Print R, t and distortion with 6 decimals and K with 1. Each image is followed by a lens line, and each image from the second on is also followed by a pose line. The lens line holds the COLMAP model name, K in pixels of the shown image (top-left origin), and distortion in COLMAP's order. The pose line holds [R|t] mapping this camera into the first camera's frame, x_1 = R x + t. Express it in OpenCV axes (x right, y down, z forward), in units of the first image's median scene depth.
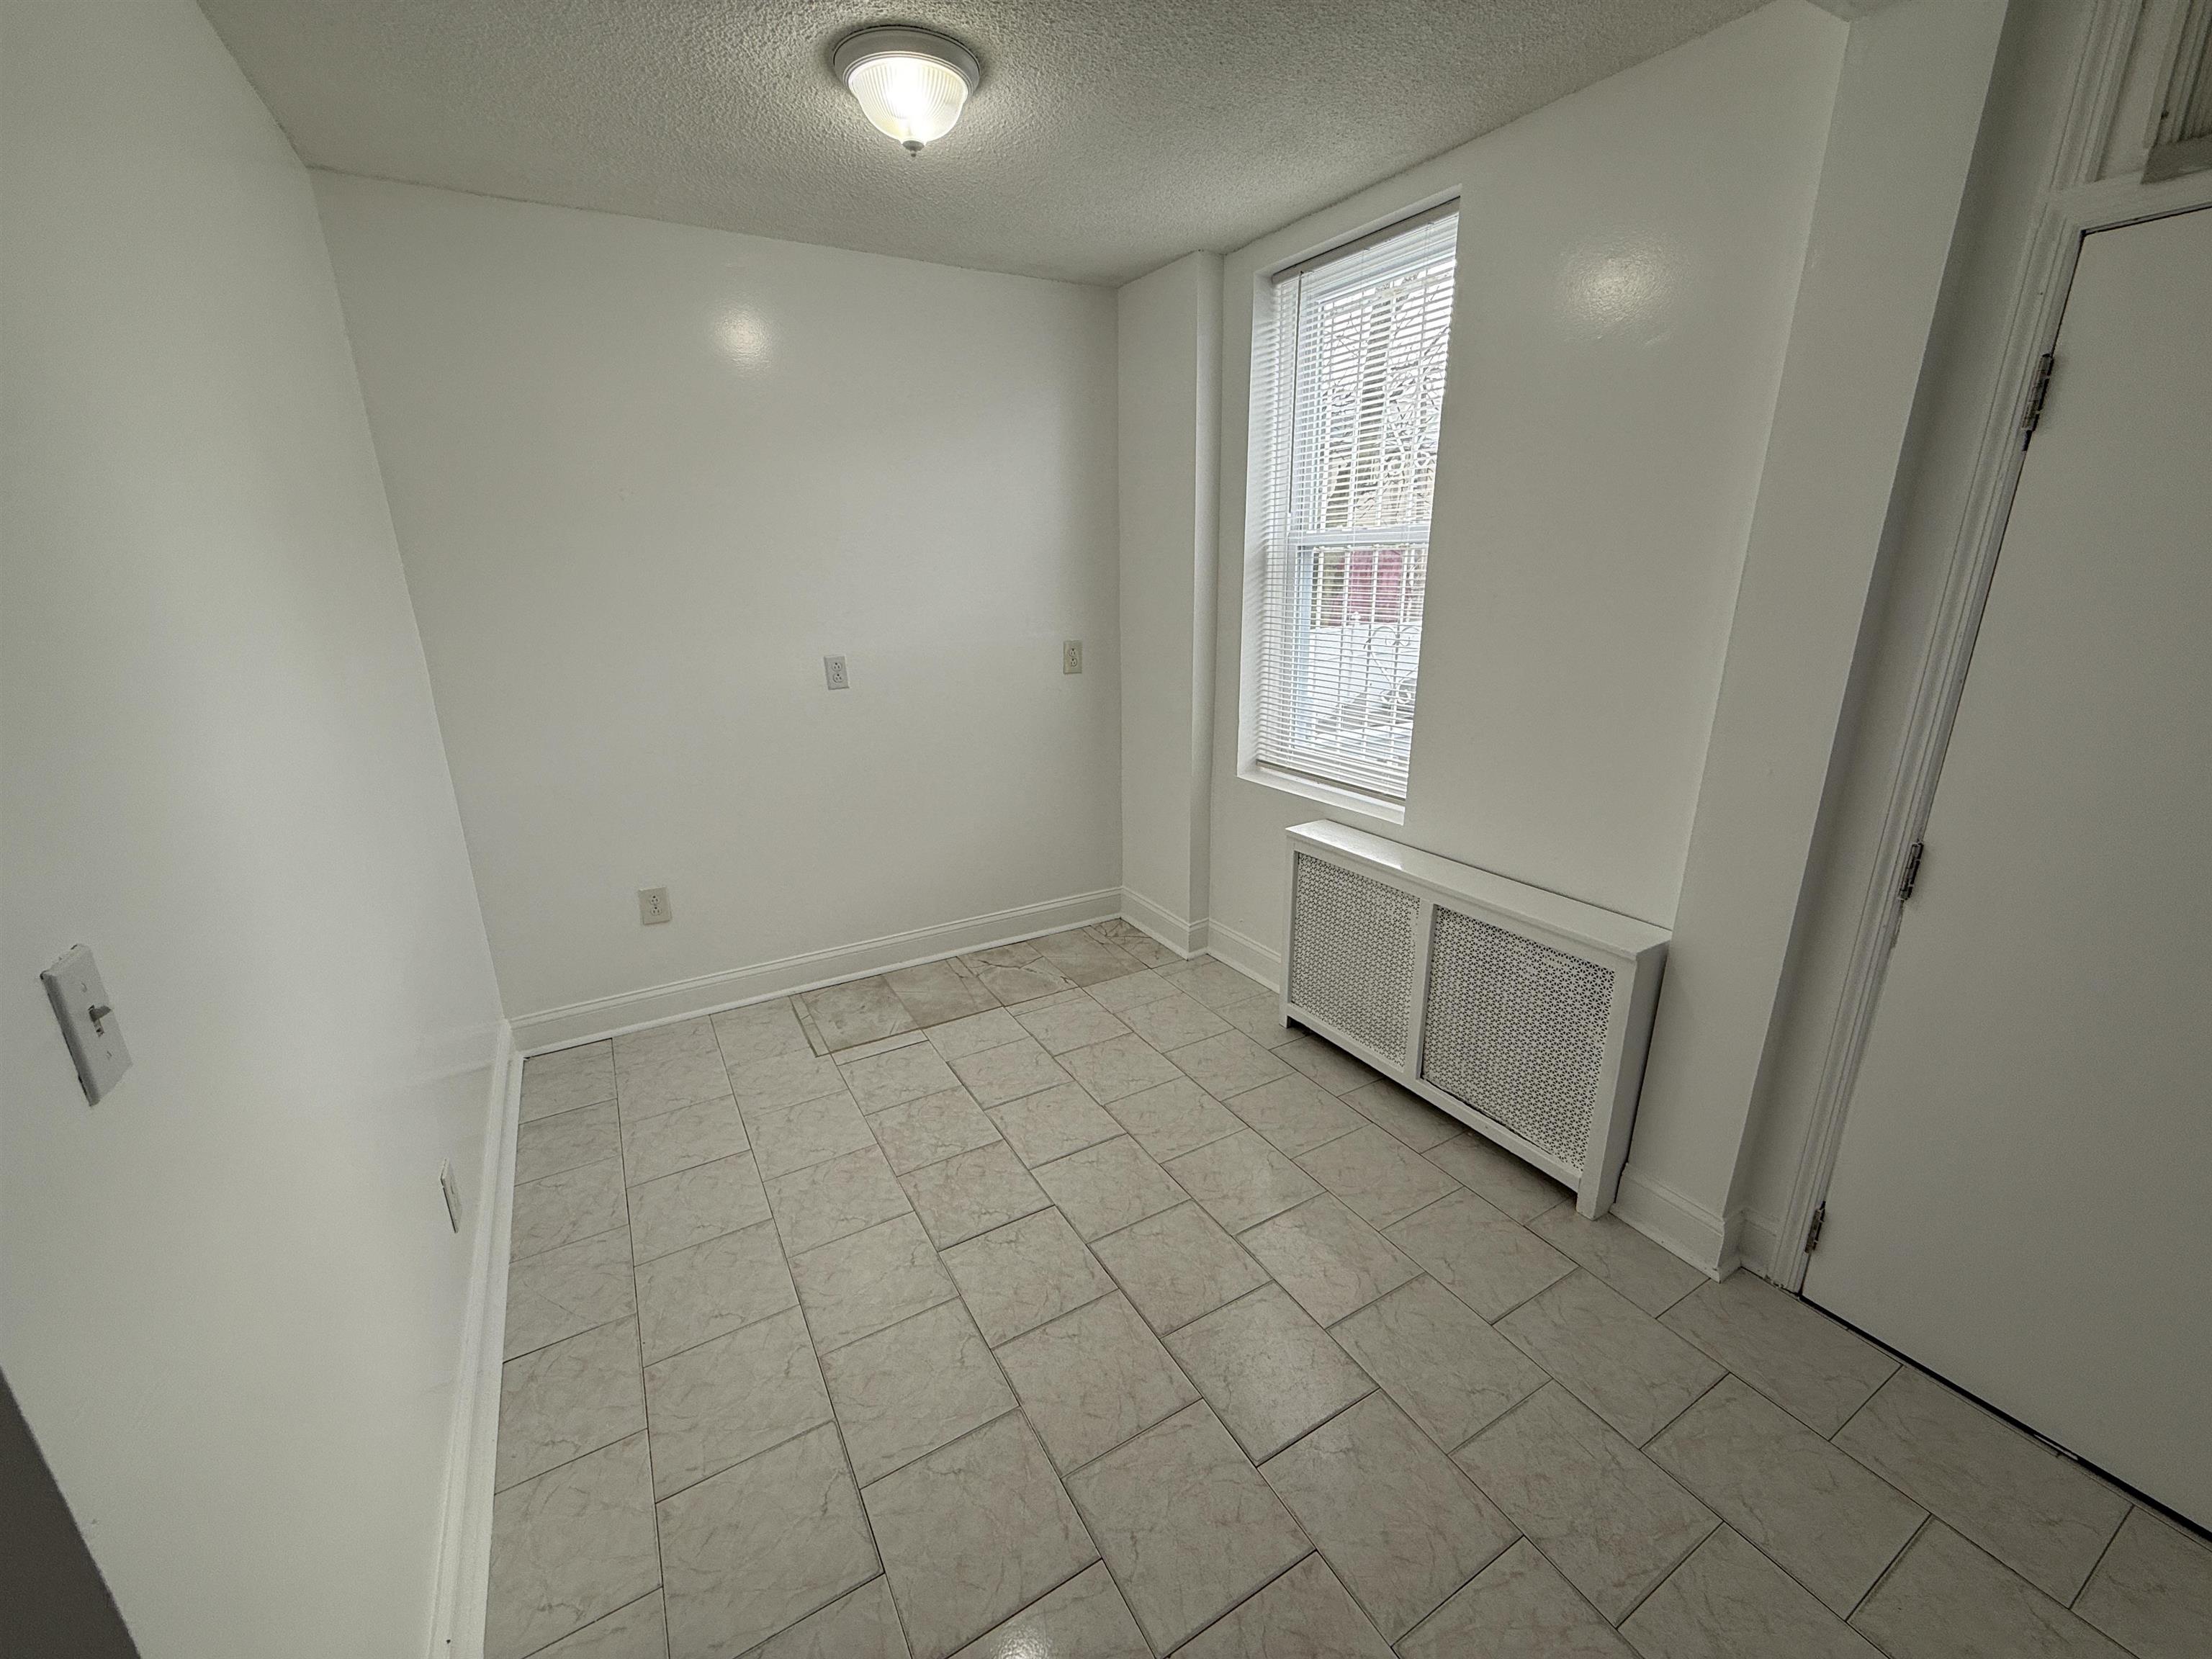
lens RADIAL K [[881.6, 0, 1100.4], [0, 881.6, 829.5], [0, 0, 1]] dist [0.001062, 0.000245]
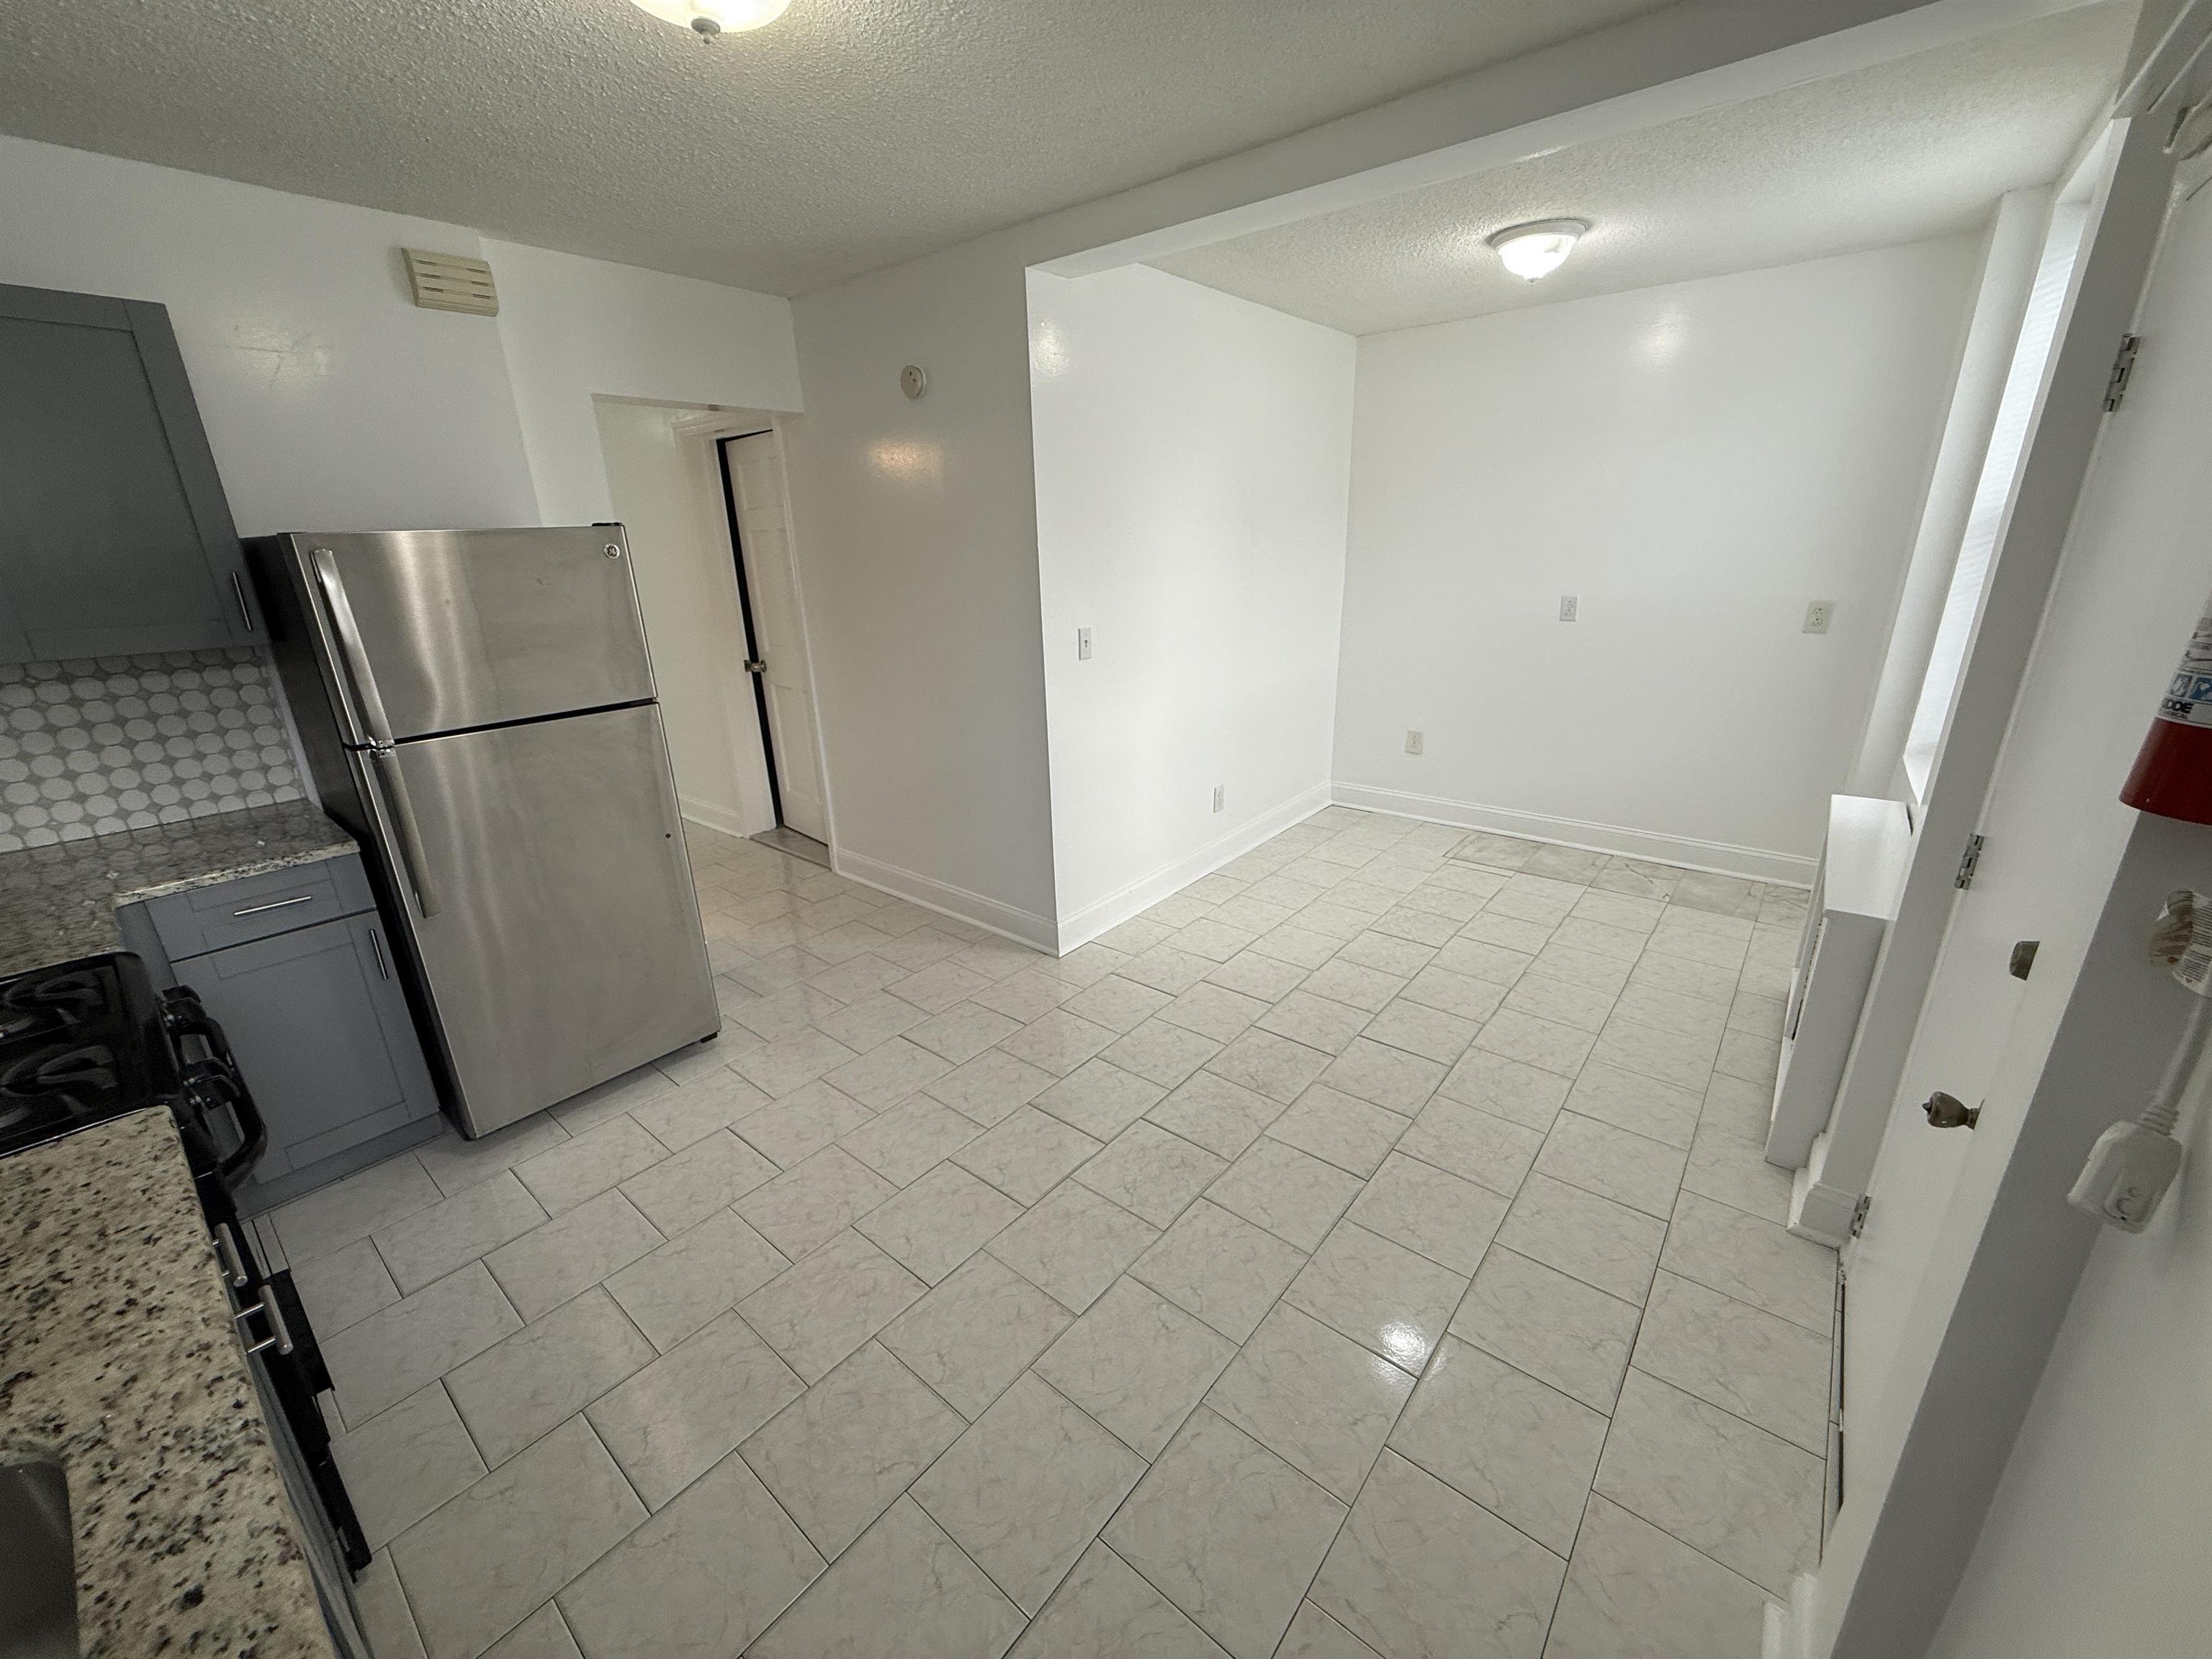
lens RADIAL K [[881.6, 0, 1100.4], [0, 881.6, 829.5], [0, 0, 1]] dist [0.001062, 0.000245]
pose [[0.345169, 0.303022, -0.888277, 0.780518], [-0.251110, 0.941757, 0.223689, 0.019890], [0.904324, 0.145845, 0.401157, -0.151442]]
